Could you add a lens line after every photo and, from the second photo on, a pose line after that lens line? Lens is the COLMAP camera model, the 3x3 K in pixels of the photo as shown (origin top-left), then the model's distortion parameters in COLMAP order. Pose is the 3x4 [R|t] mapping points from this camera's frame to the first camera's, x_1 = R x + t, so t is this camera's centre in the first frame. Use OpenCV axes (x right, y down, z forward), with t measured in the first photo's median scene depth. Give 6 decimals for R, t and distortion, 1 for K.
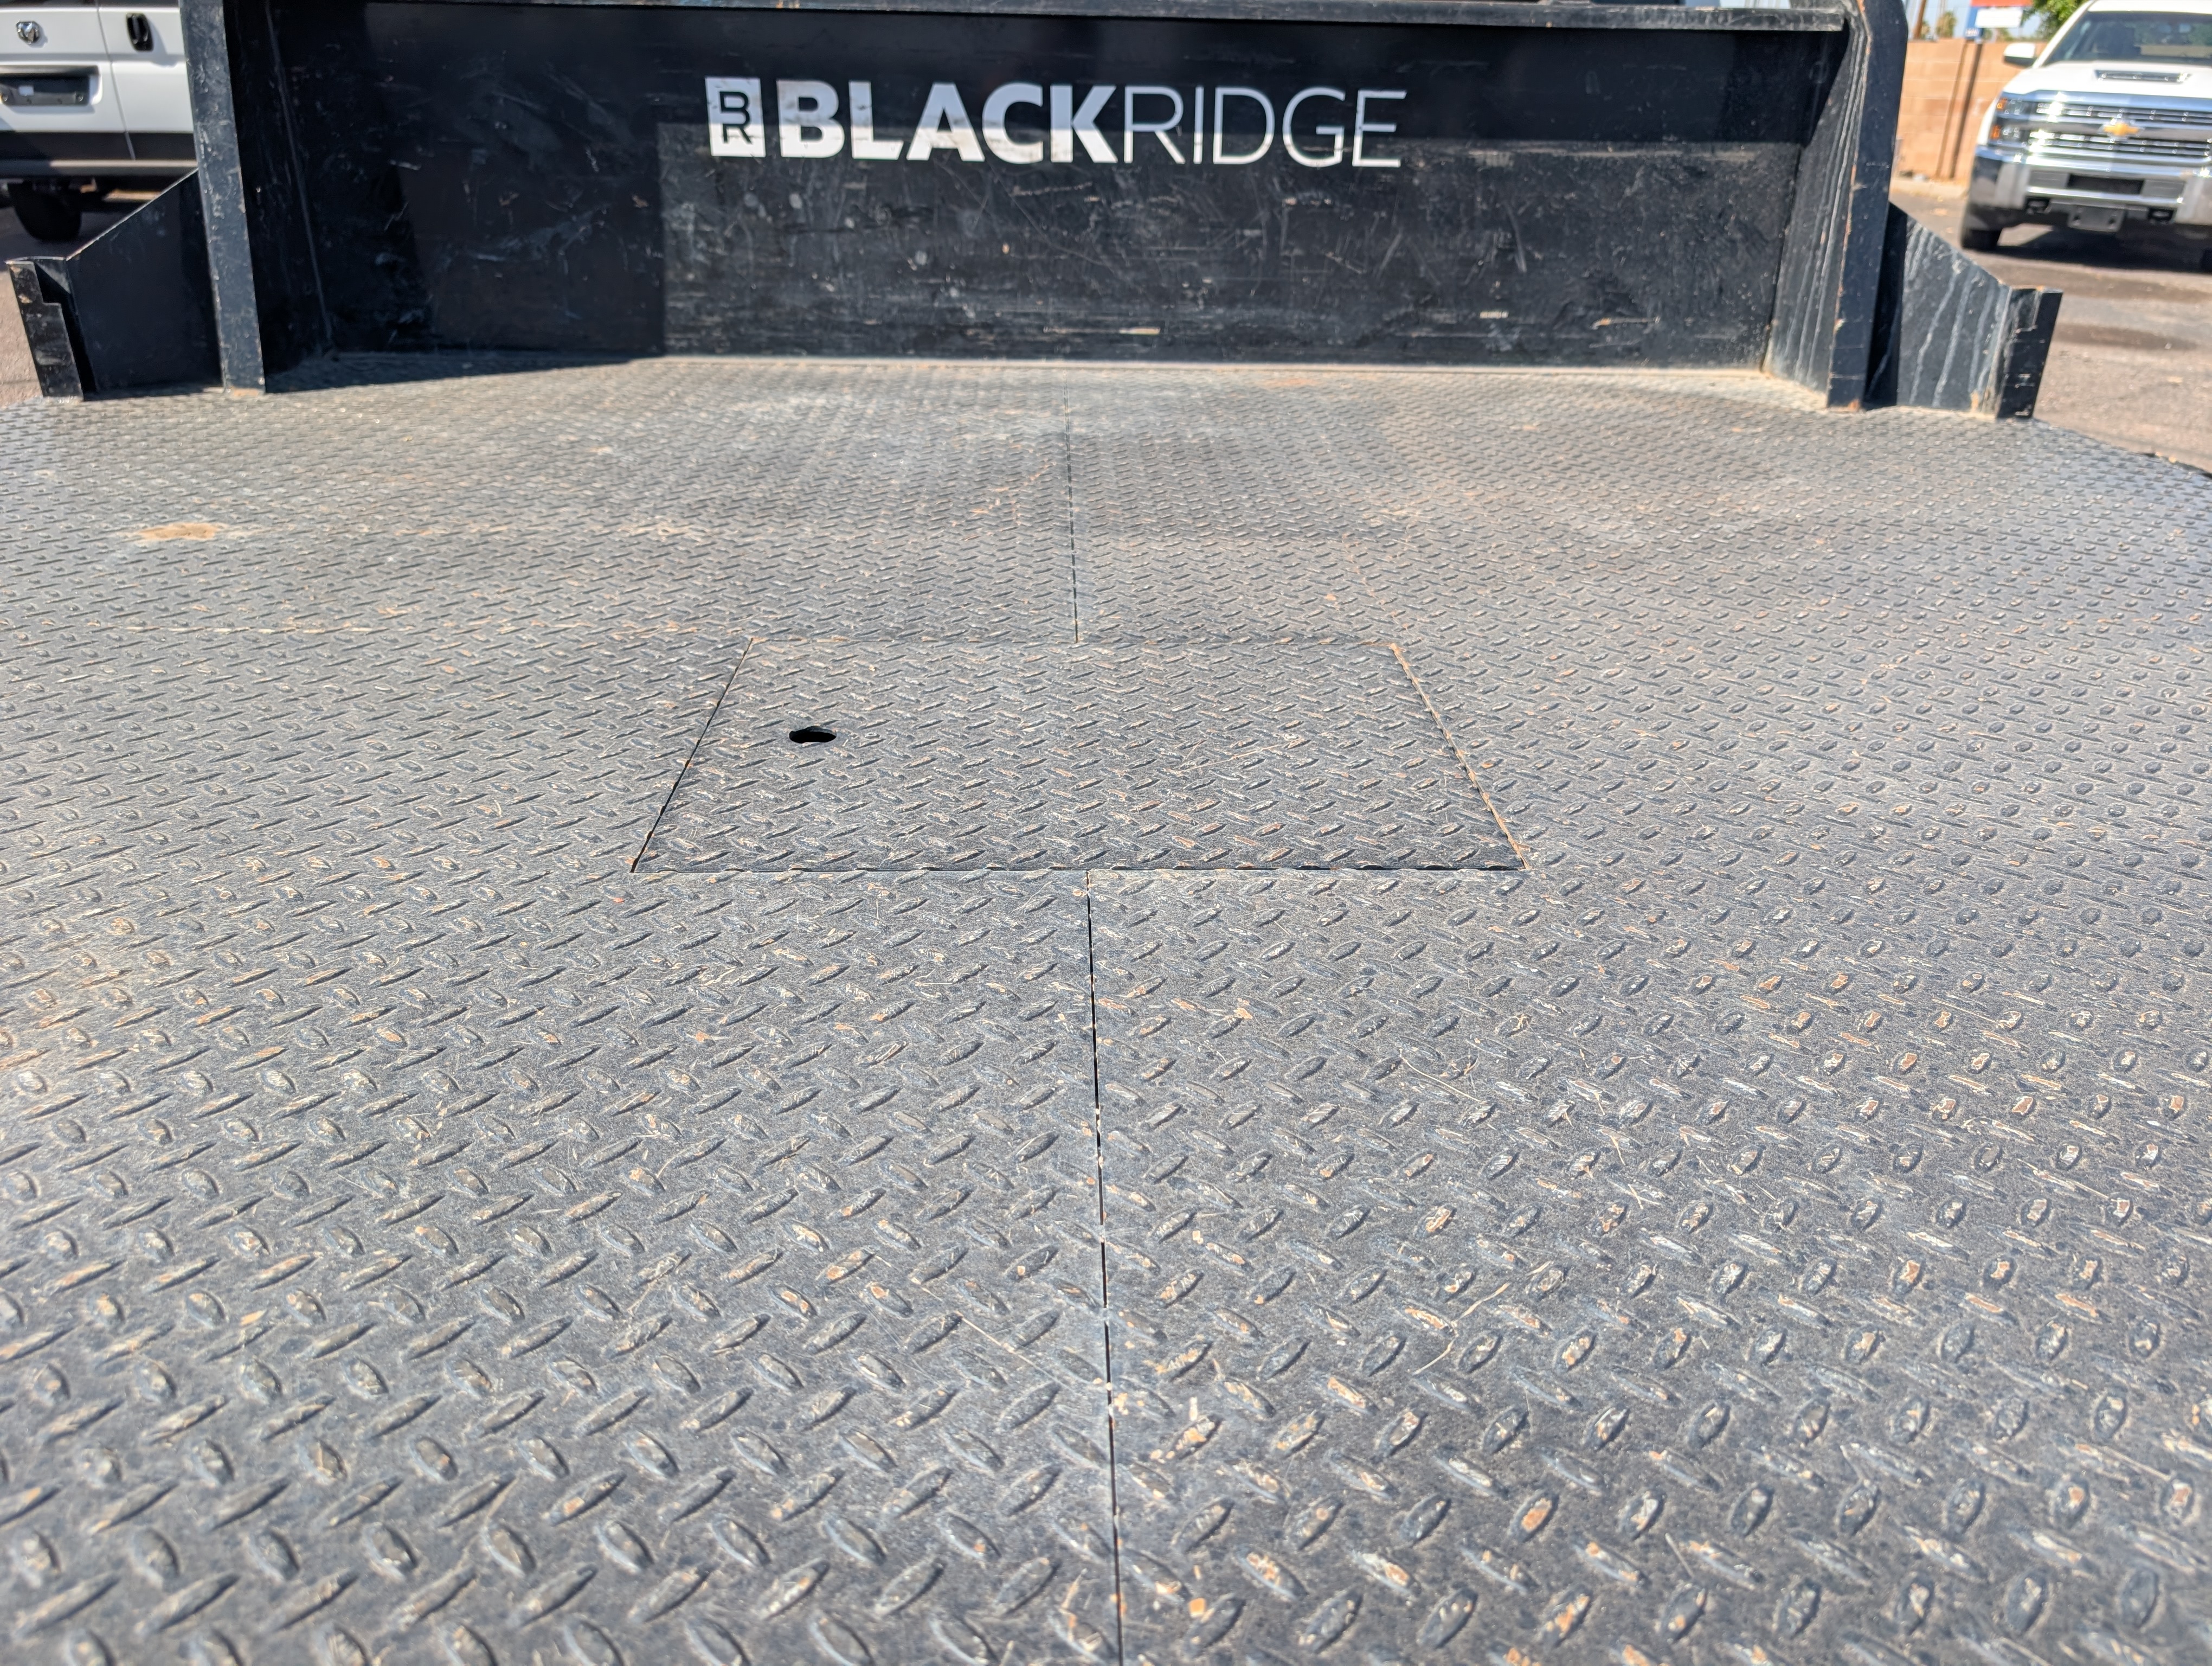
lens RADIAL K [[1590.1, 0, 1135.2], [0, 1590.1, 830.4], [0, 0, 1]] dist [-0.018786, 0.003837]
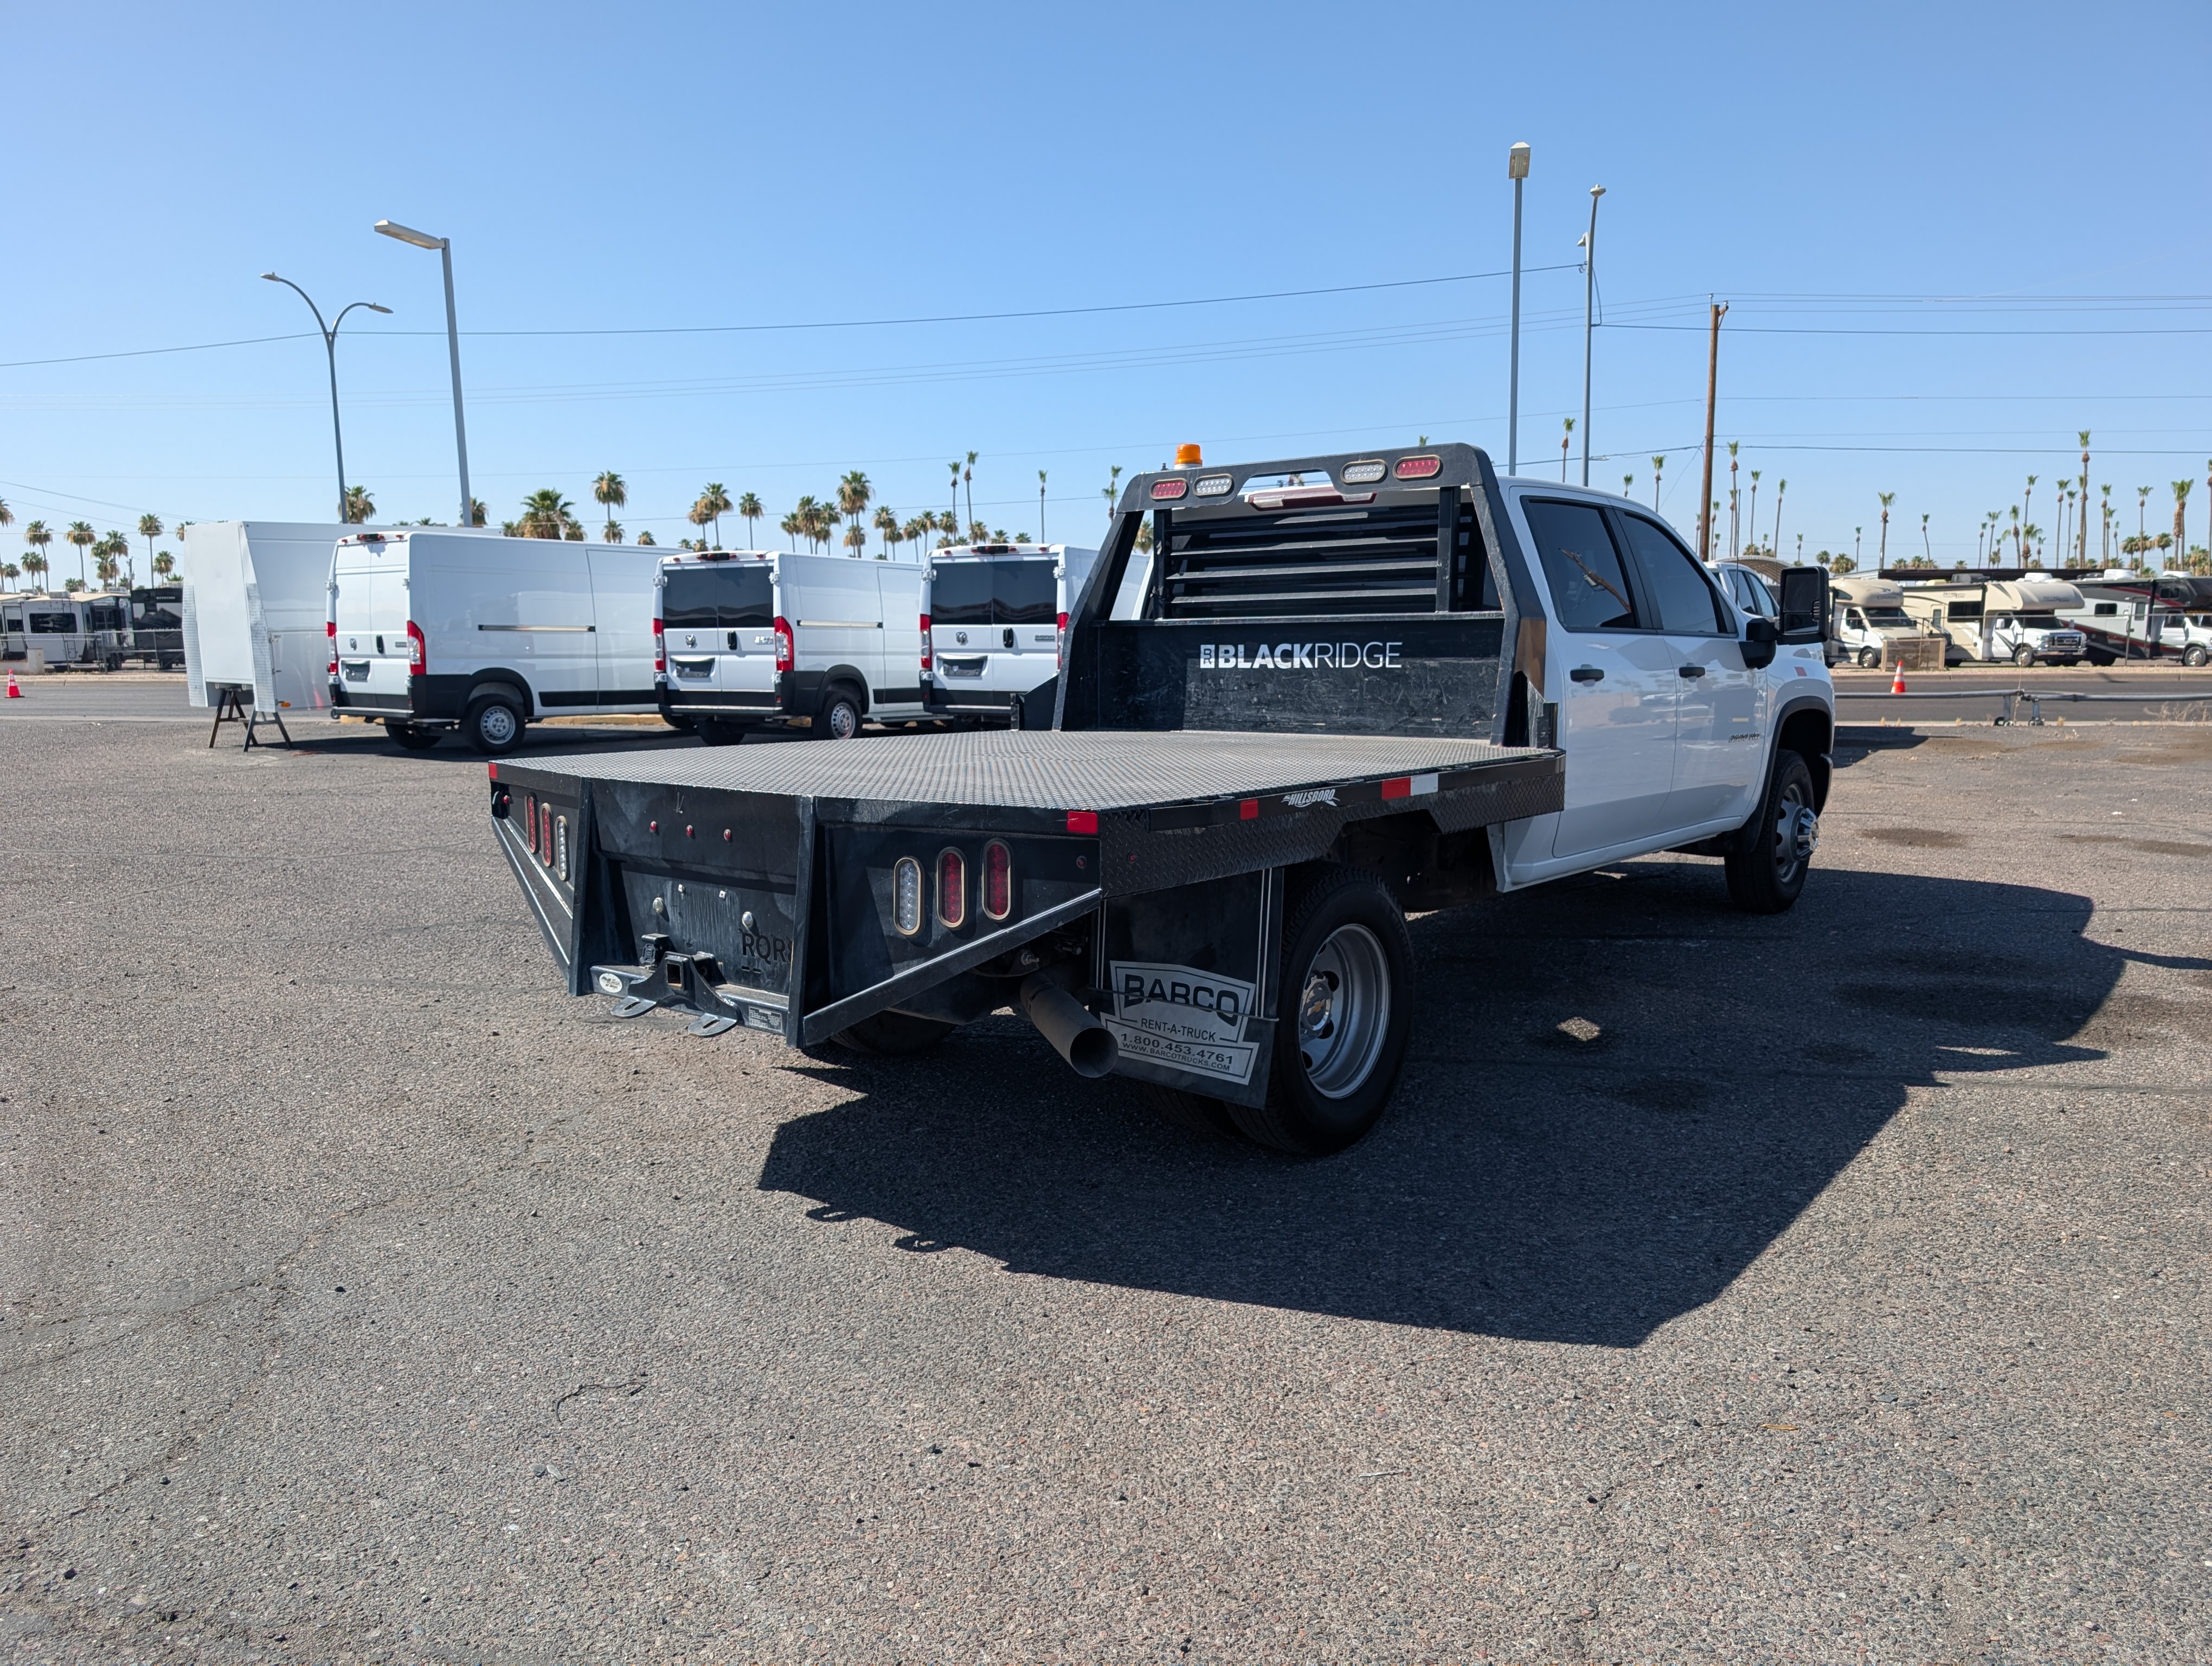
lens RADIAL K [[1572.6, 0, 1071.2], [0, 1572.6, 840.0], [0, 0, 1]] dist [-0.005690, 0.000048]
pose [[0.734665, 0.054930, -0.676202, 1.625681], [-0.272526, 0.936658, -0.220001, 0.627551], [0.621286, 0.345910, 0.703100, -1.190191]]
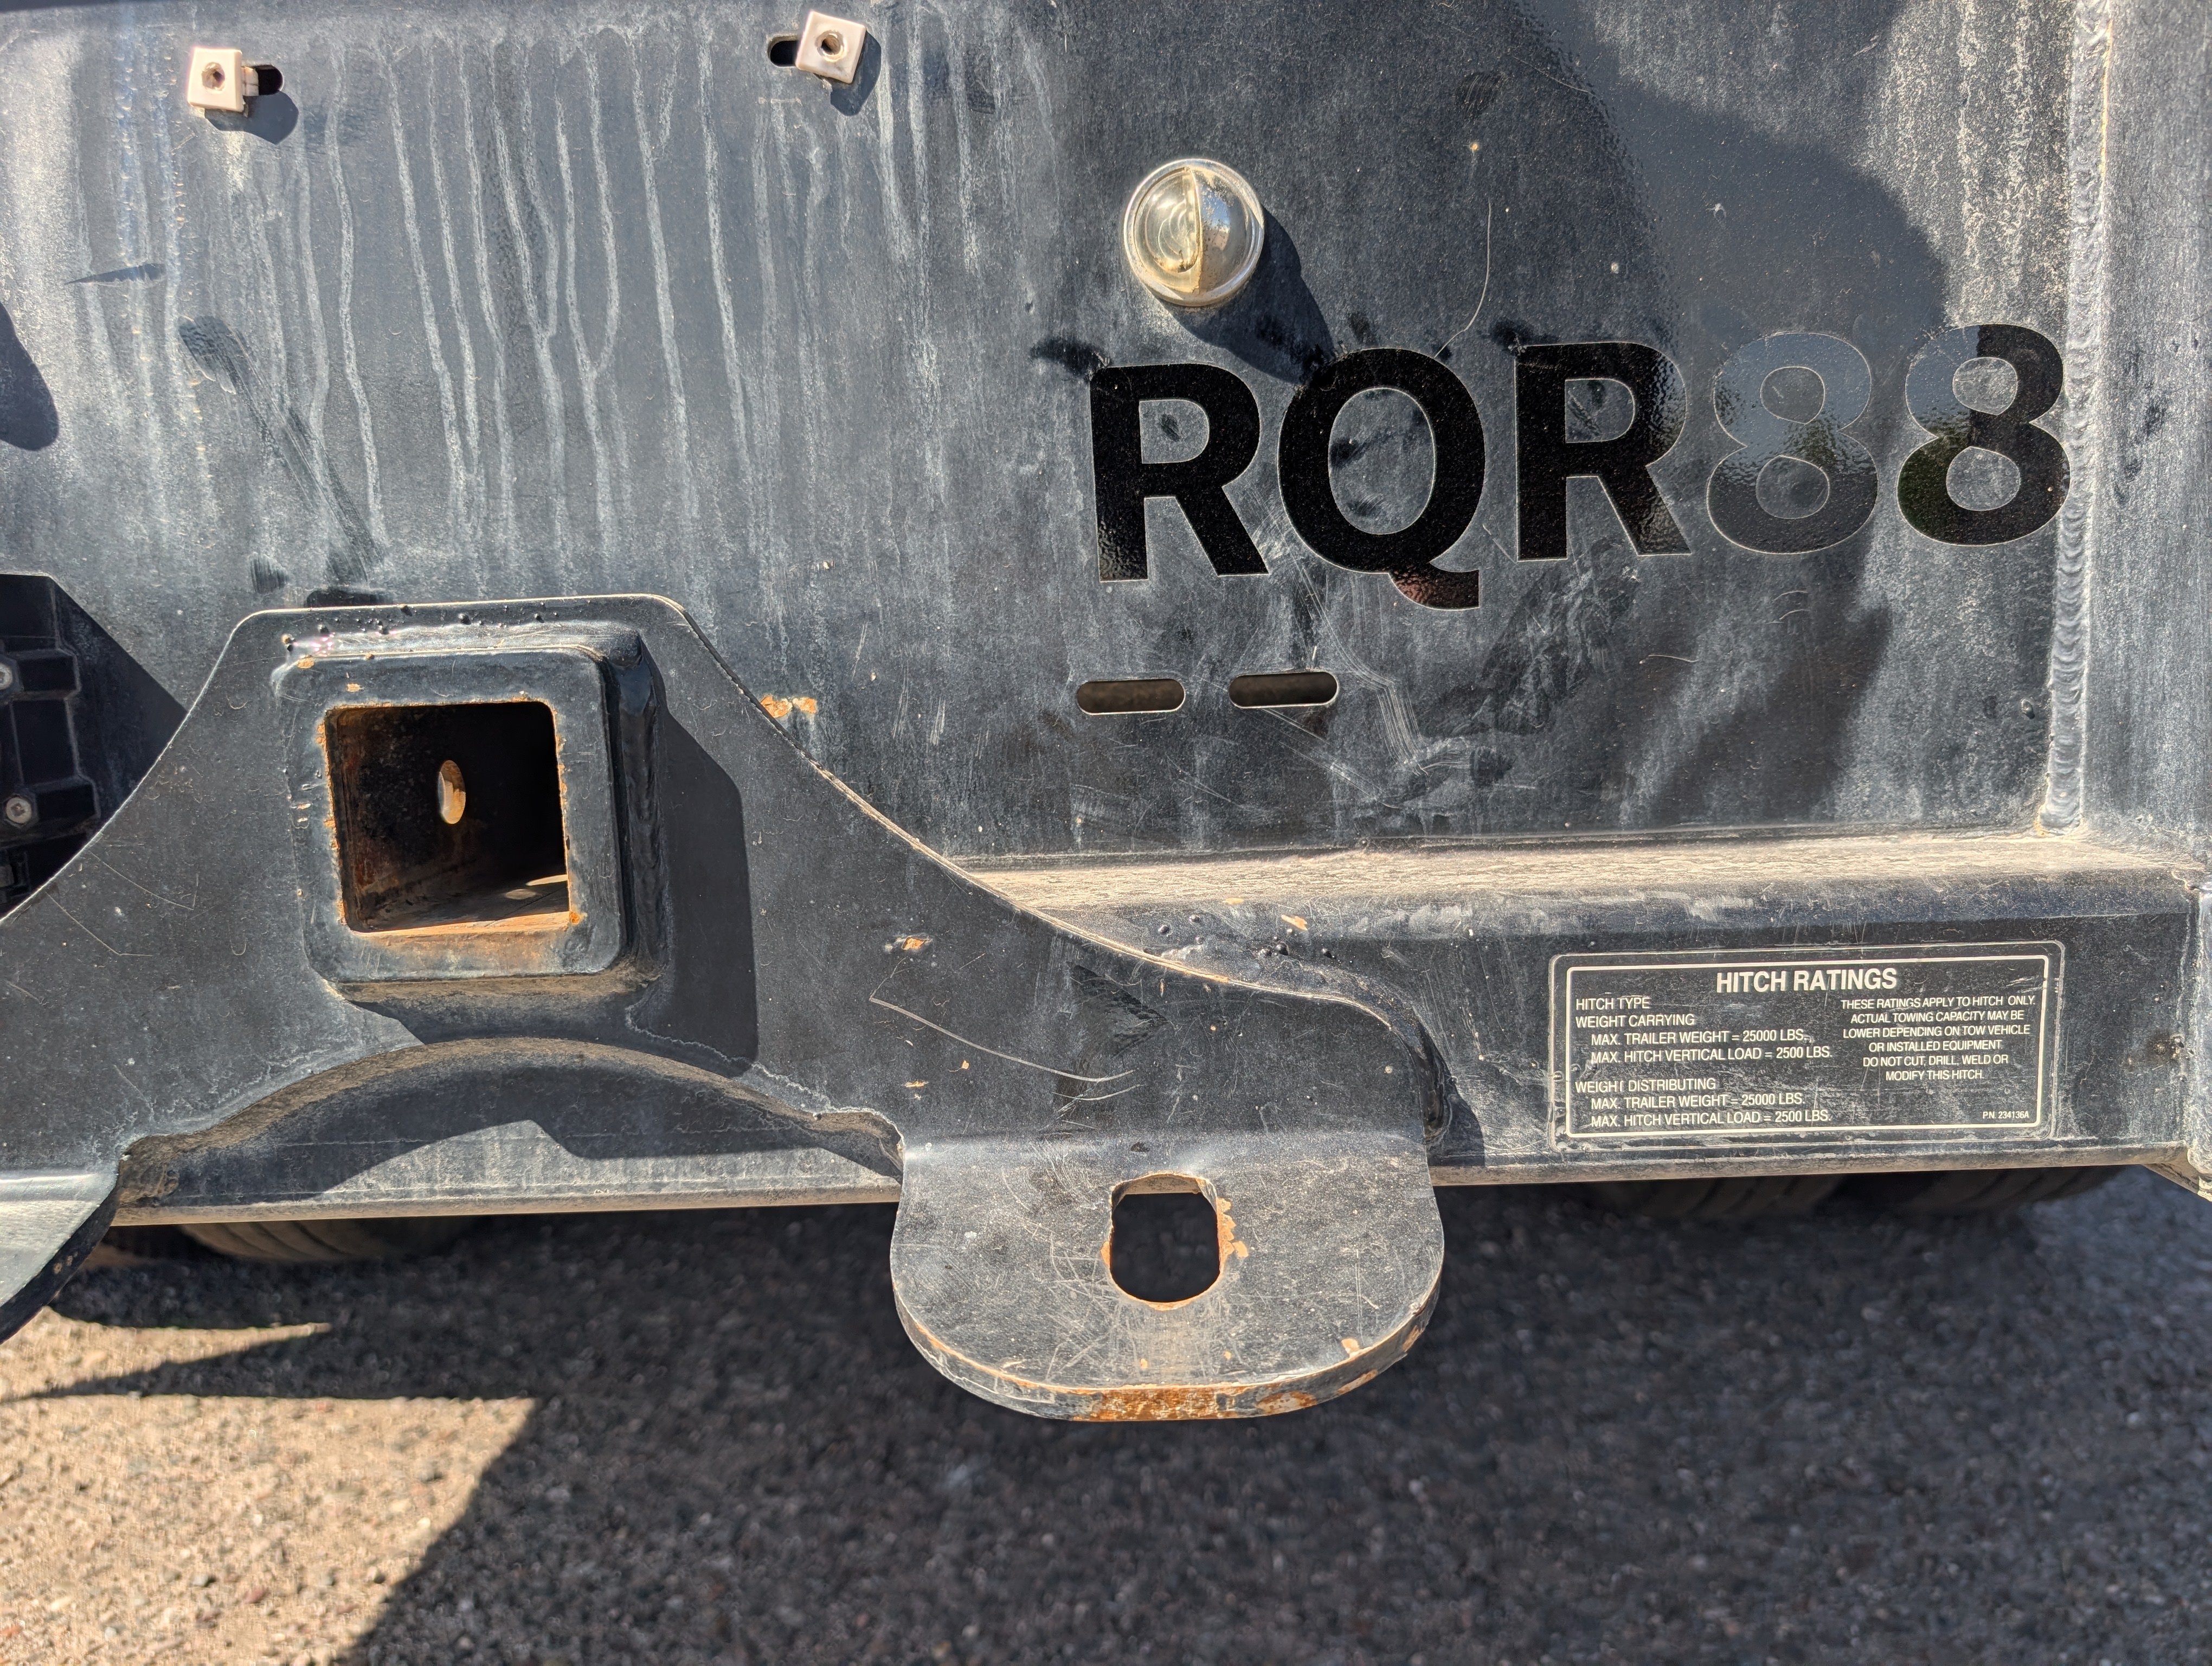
lens RADIAL K [[1655.7, 0, 1101.4], [0, 1655.7, 890.9], [0, 0, 1]] dist [-0.014714, 0.004085]
pose [[0.995594, -0.052750, -0.077526, 0.095250], [0.027513, 0.954707, -0.296272, 0.556906], [0.089643, 0.292834, 0.951952, -0.270673]]
